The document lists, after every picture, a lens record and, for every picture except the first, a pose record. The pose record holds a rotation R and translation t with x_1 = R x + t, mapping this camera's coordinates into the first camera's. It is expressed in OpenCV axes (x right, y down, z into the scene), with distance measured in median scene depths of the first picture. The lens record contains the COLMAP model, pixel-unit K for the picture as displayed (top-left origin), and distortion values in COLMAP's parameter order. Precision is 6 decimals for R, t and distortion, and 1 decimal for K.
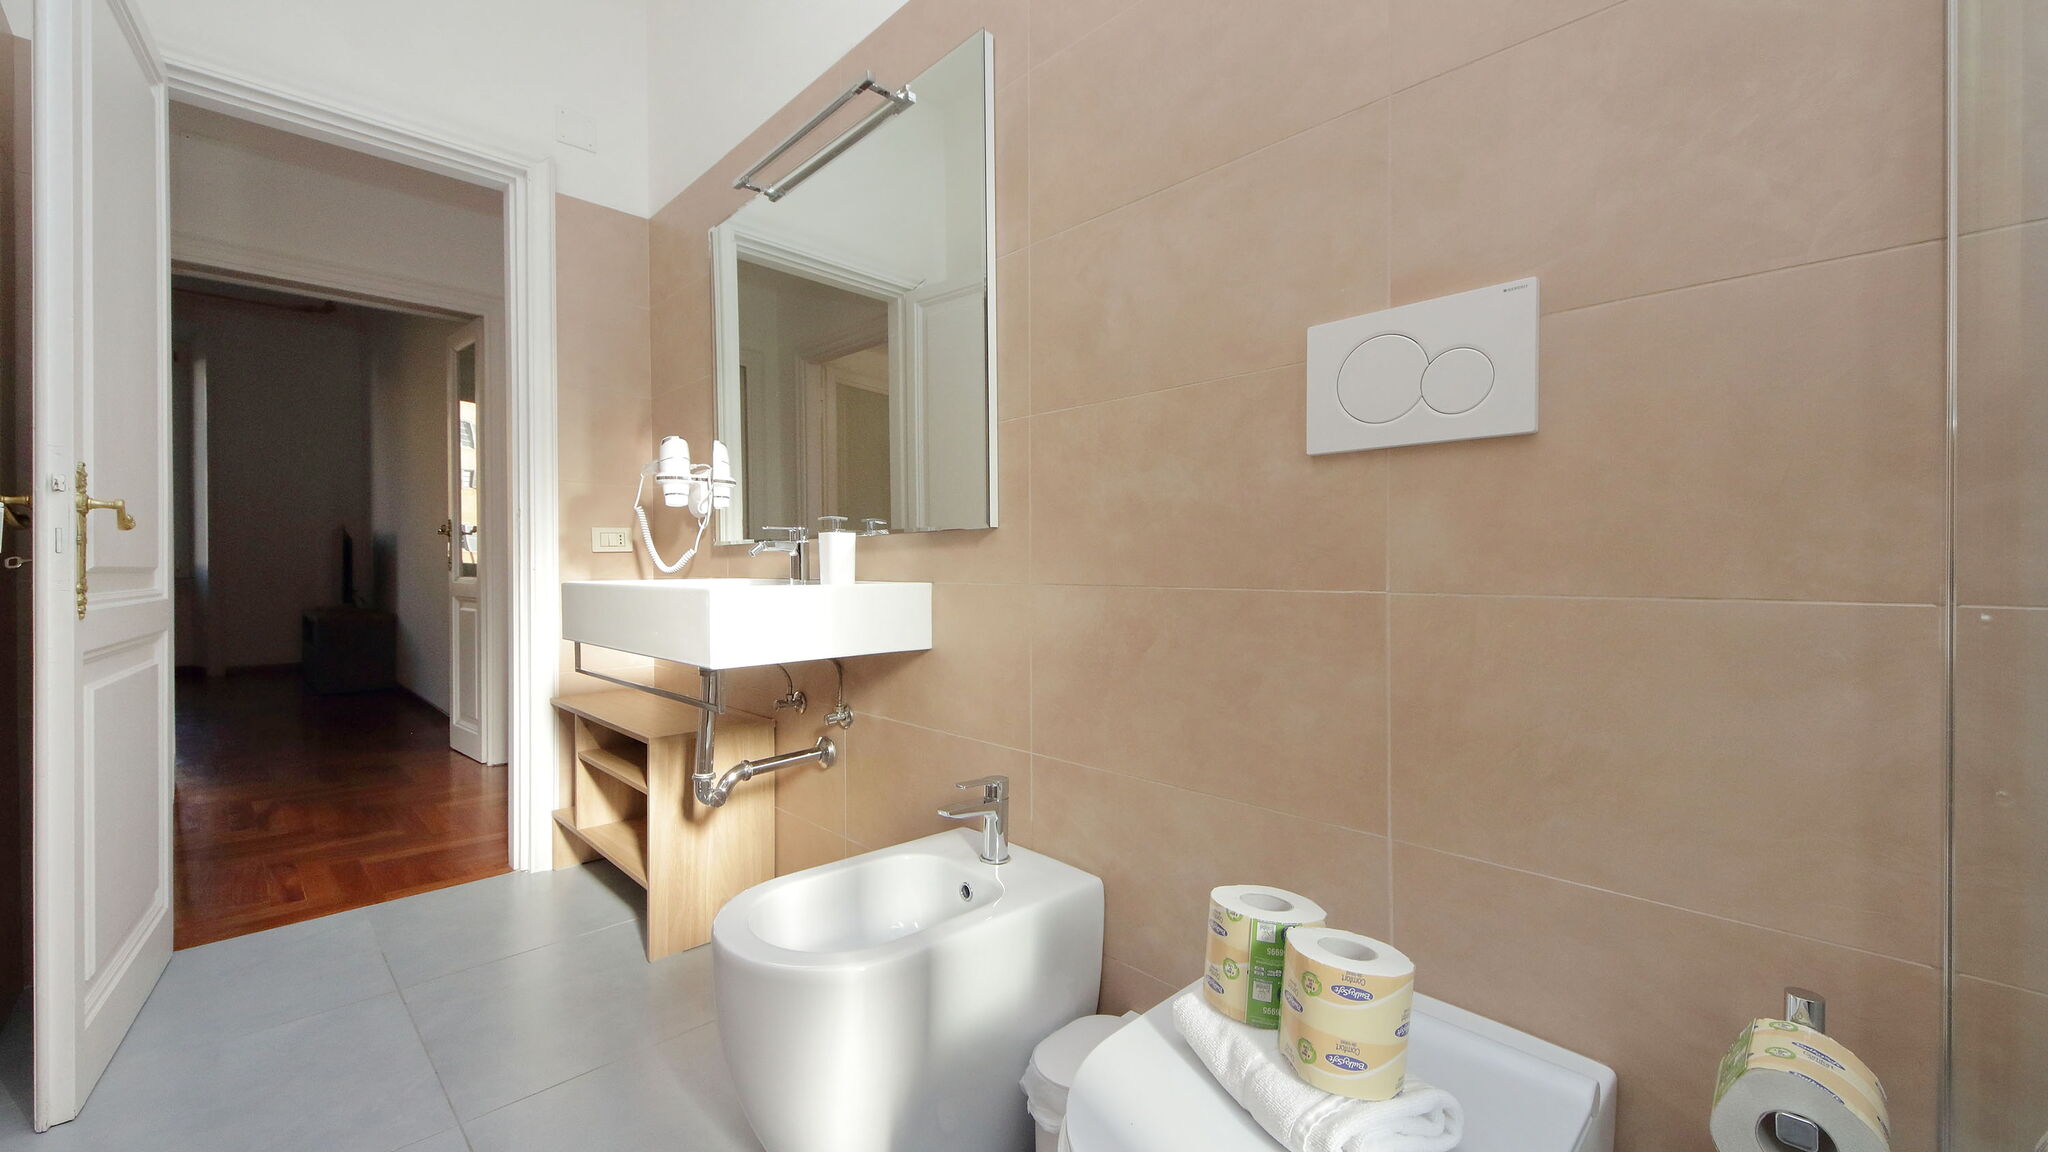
lens RADIAL K [[788.5, 0, 1013.5], [0, 788.5, 582.6], [0, 0, 1]] dist [0.017080, -0.005091]
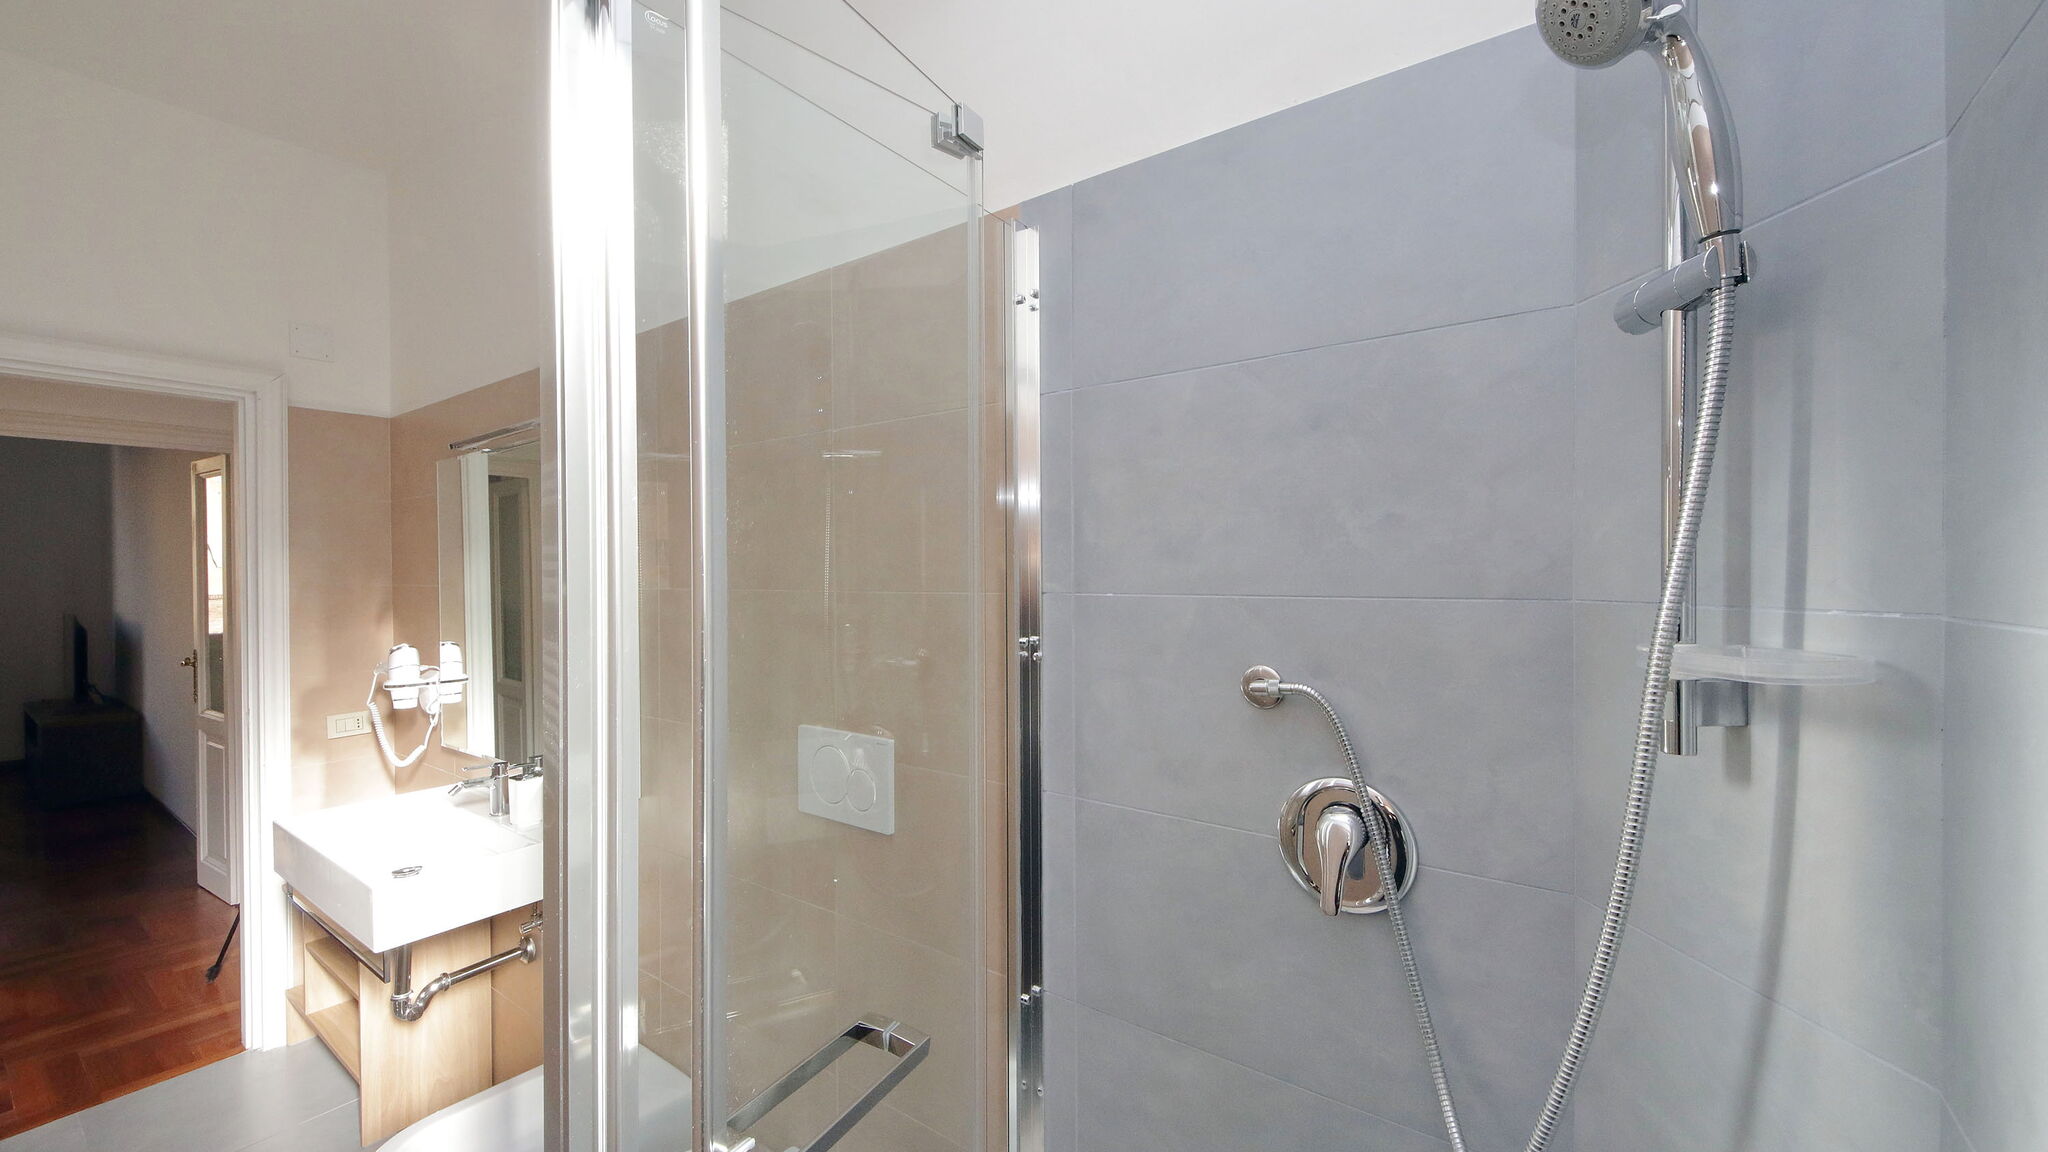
lens RADIAL K [[788.5, 0, 1014.9], [0, 788.5, 564.9], [0, 0, 1]] dist [0.017080, -0.005091]
pose [[0.987610, -0.019141, 0.155760, 0.233774], [0.021115, 0.999716, -0.011030, -0.251970], [-0.155504, 0.014182, 0.987733, -0.224537]]
